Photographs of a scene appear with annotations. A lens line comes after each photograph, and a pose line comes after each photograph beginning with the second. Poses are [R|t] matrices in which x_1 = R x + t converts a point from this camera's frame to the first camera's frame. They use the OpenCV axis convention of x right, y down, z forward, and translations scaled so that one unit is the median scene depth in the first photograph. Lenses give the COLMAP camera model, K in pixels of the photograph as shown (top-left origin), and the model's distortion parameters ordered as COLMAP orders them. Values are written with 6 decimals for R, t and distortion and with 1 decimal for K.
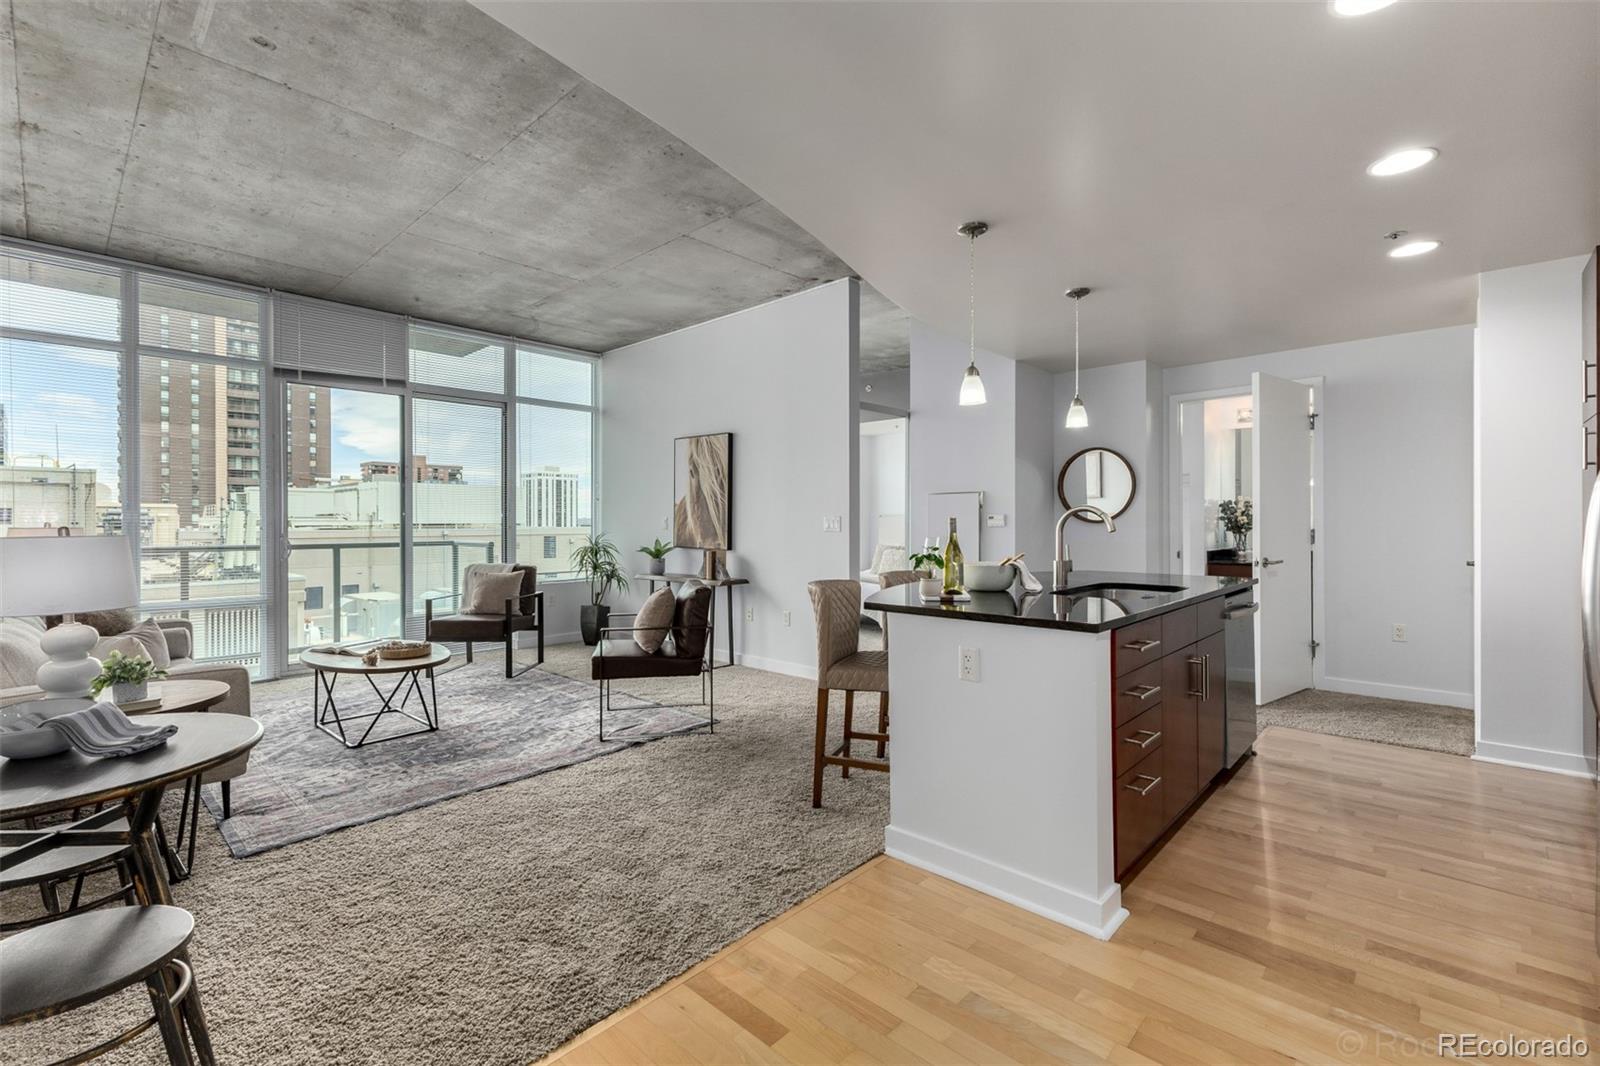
lens RADIAL K [[689.6, 0, 797.3], [0, 689.6, 524.3], [0, 0, 1]] dist [0.014378, -0.004016]
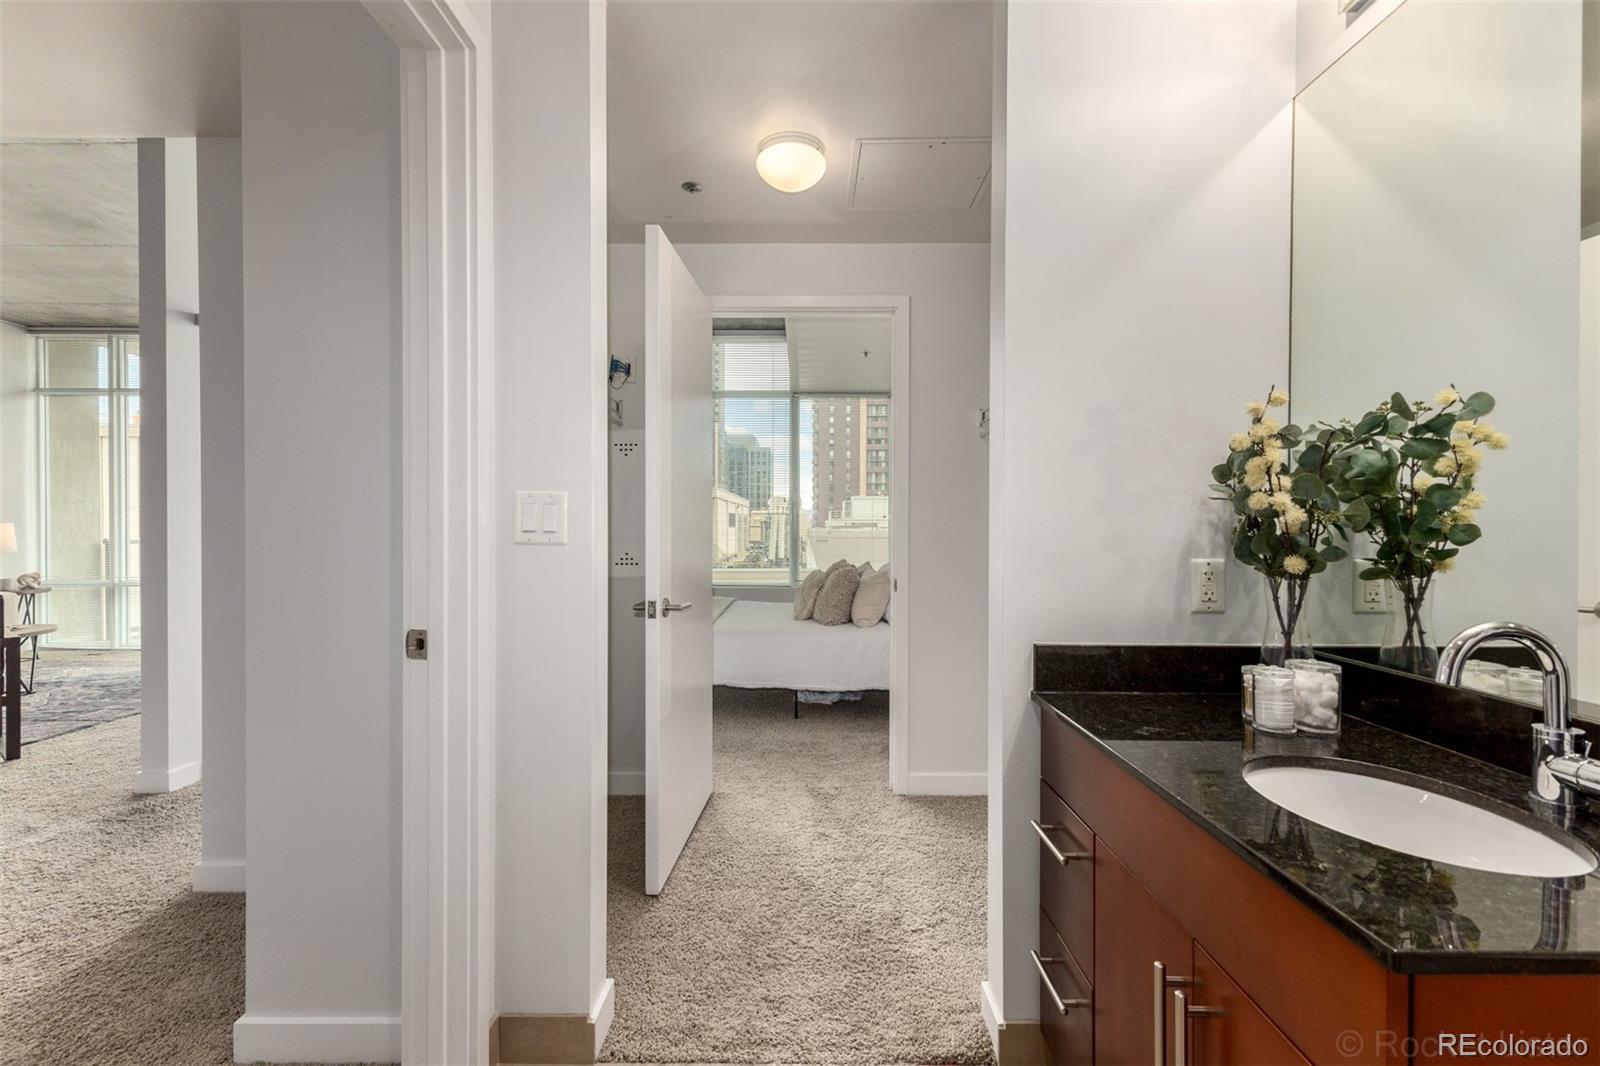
lens RADIAL K [[689.6, 0, 784.2], [0, 689.6, 532.5], [0, 0, 1]] dist [0.014378, -0.004016]
pose [[0.663340, 0.007664, -0.748278, 0.739987], [-0.001485, 0.999959, 0.008926, 0.006494], [0.748316, -0.004810, 0.663325, 0.864339]]
